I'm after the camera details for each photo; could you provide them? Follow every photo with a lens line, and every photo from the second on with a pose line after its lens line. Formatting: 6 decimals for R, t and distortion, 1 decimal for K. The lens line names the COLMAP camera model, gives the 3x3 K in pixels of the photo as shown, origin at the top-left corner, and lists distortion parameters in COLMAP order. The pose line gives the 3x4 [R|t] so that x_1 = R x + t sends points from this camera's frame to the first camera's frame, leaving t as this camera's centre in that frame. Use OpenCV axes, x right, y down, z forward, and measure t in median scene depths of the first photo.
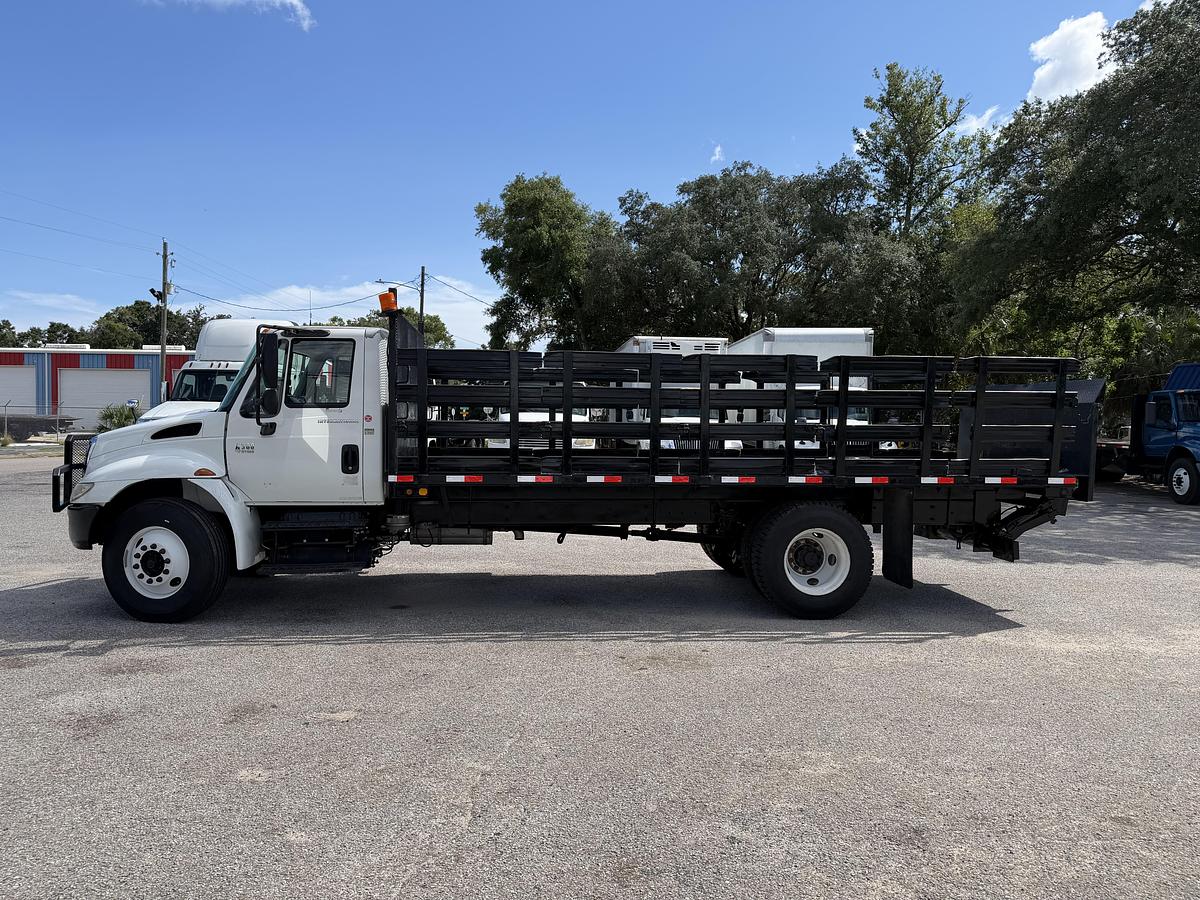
lens RADIAL K [[912.9, 0, 595.2], [0, 912.9, 452.0], [0, 0, 1]] dist [0.091504, -0.197969]
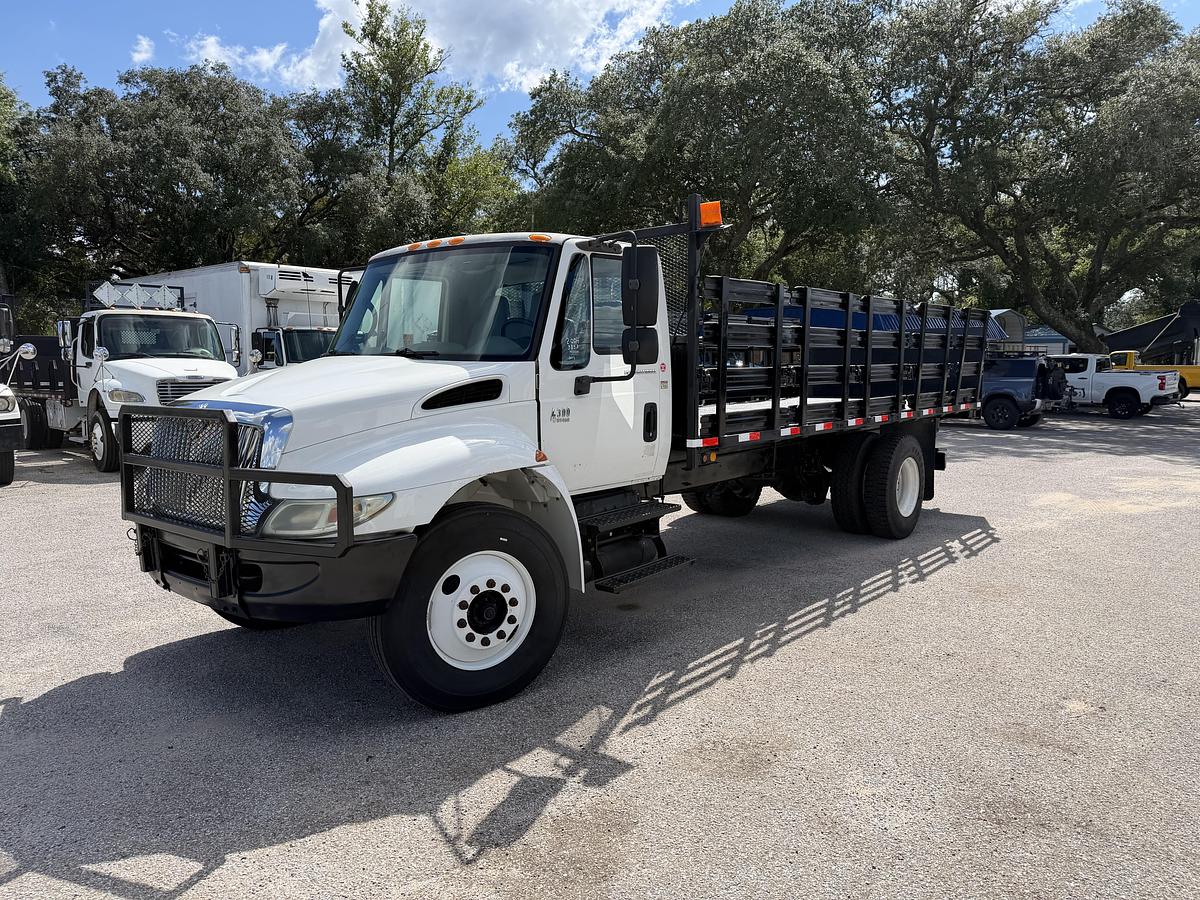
lens RADIAL K [[885.0, 0, 662.8], [0, 885.0, 454.4], [0, 0, 1]] dist [0.040051, -0.057662]
pose [[0.674214, -0.086254, 0.733482, -0.182625], [0.035624, 0.995799, 0.084355, -0.006164], [-0.737676, -0.030744, 0.674454, 0.116497]]
